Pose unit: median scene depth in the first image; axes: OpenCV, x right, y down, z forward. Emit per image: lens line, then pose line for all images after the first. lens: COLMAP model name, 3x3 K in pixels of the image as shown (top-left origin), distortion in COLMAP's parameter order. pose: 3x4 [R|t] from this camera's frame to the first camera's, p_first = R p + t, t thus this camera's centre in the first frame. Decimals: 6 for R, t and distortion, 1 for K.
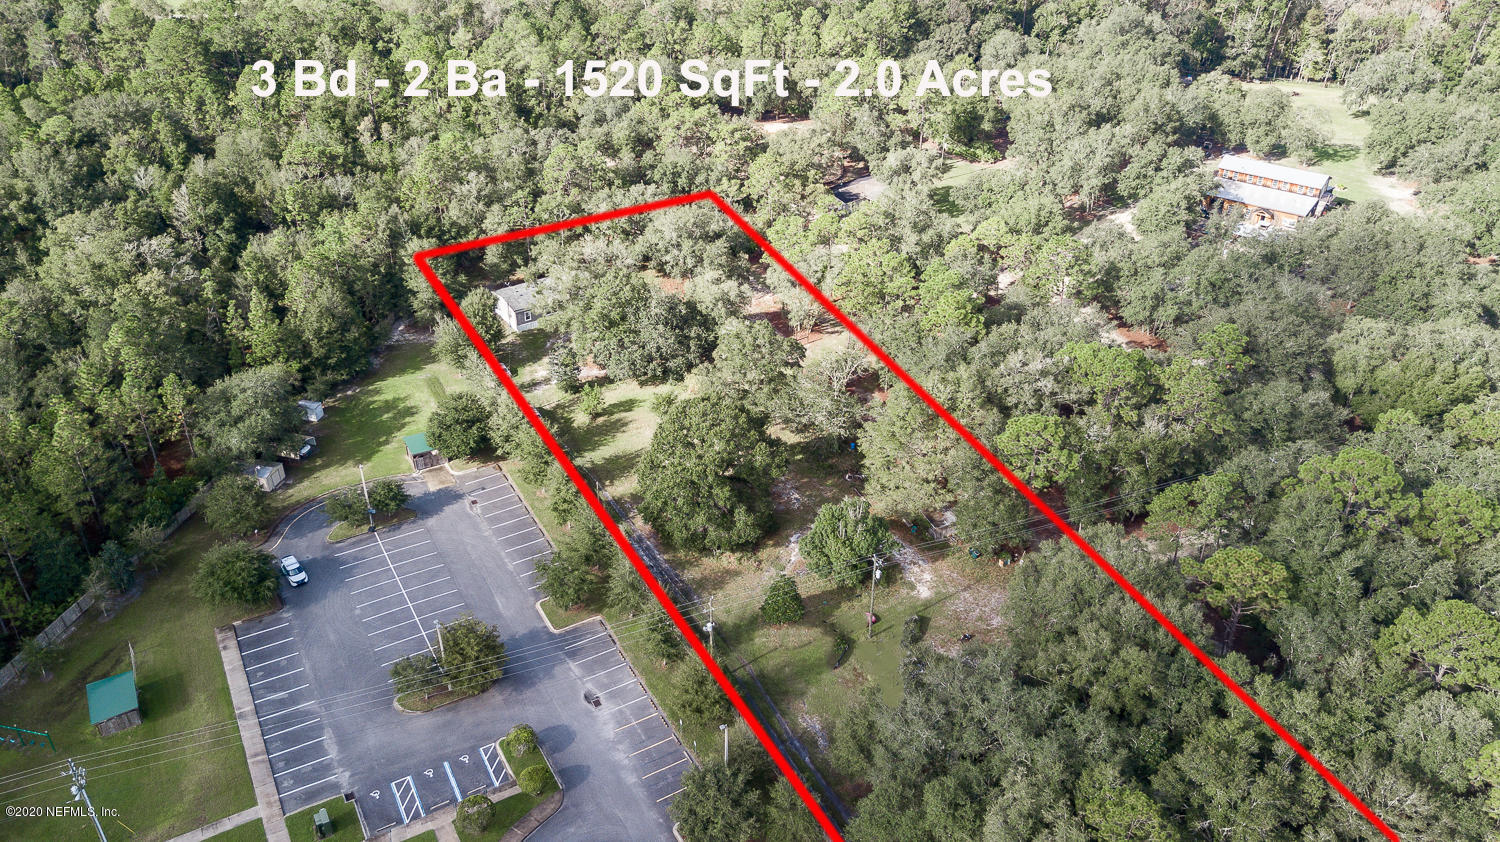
lens RADIAL K [[1162.7, 0, 750.0], [0, 1162.7, 421.0], [0, 0, 1]] dist [-0.000118, 0.001977]
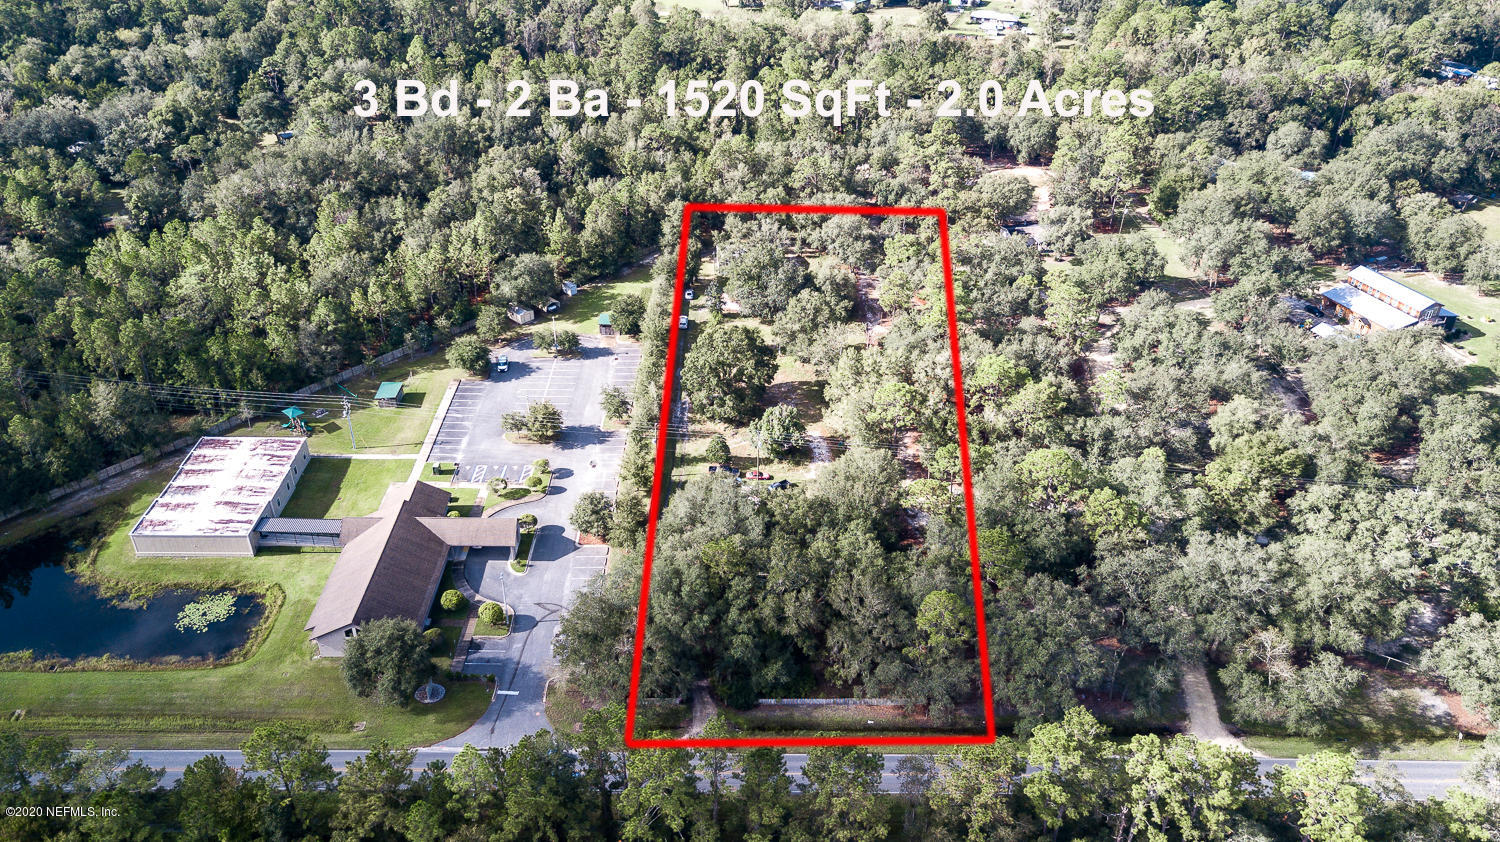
lens RADIAL K [[1162.7, 0, 750.0], [0, 1162.7, 421.0], [0, 0, 1]] dist [-0.000118, 0.001977]
pose [[0.868020, 0.266569, -0.418906, 0.551944], [-0.263787, 0.962335, 0.065782, -0.003201], [0.420663, 0.053402, 0.905644, -0.350486]]
